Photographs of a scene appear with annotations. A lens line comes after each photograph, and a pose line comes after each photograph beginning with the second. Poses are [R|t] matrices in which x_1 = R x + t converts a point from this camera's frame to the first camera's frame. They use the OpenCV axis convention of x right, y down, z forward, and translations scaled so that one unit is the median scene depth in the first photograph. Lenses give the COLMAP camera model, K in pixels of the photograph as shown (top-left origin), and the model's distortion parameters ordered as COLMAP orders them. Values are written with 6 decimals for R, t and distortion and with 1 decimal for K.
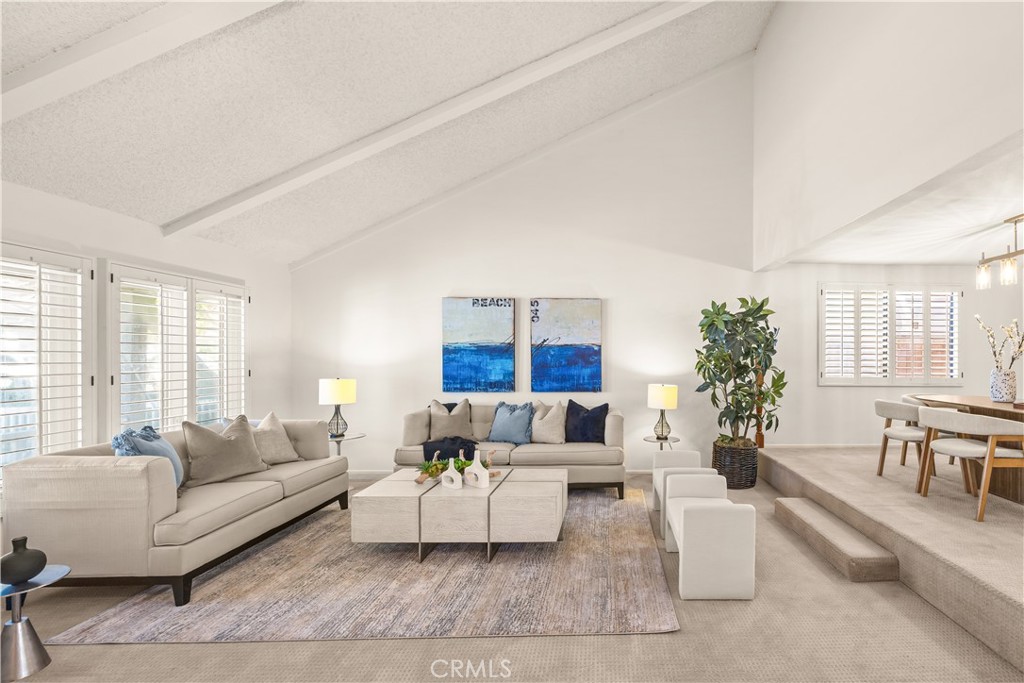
lens RADIAL K [[452.3, 0, 617.8], [0, 452.3, 356.7], [0, 0, 1]] dist [-0.005596, 0.002607]
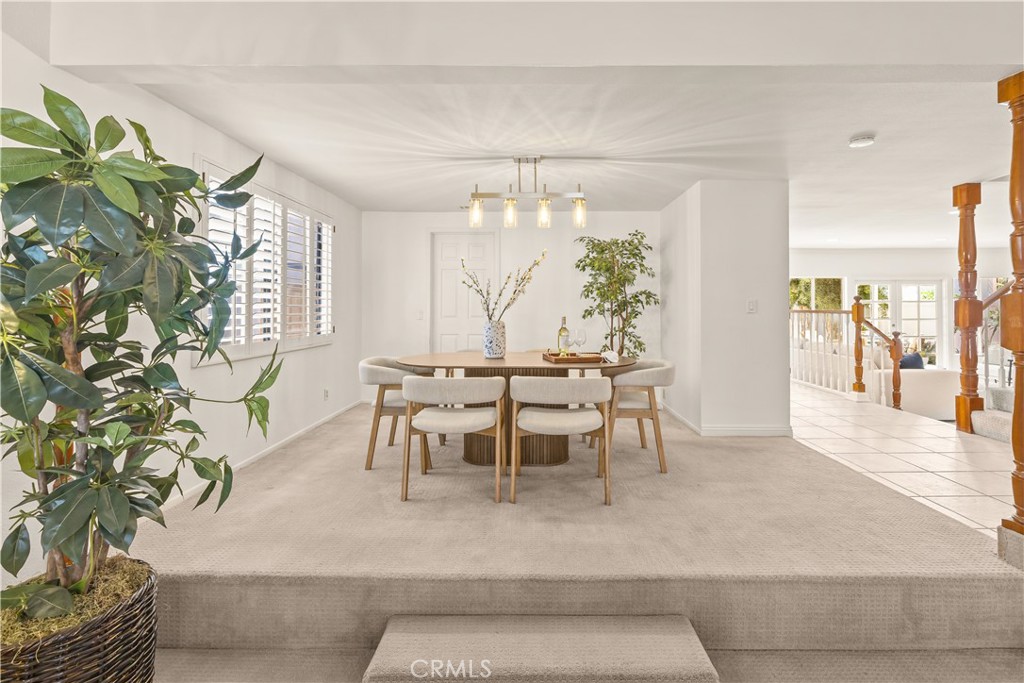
lens RADIAL K [[451.4, 0, 519.8], [0, 451.4, 306.0], [0, 0, 1]] dist [-0.003571, -0.000428]
pose [[0.061249, 0.002073, 0.998120, -0.025001], [0.003202, 0.999992, -0.002274, 0.000018], [-0.998117, 0.003336, 0.061242, 0.728667]]
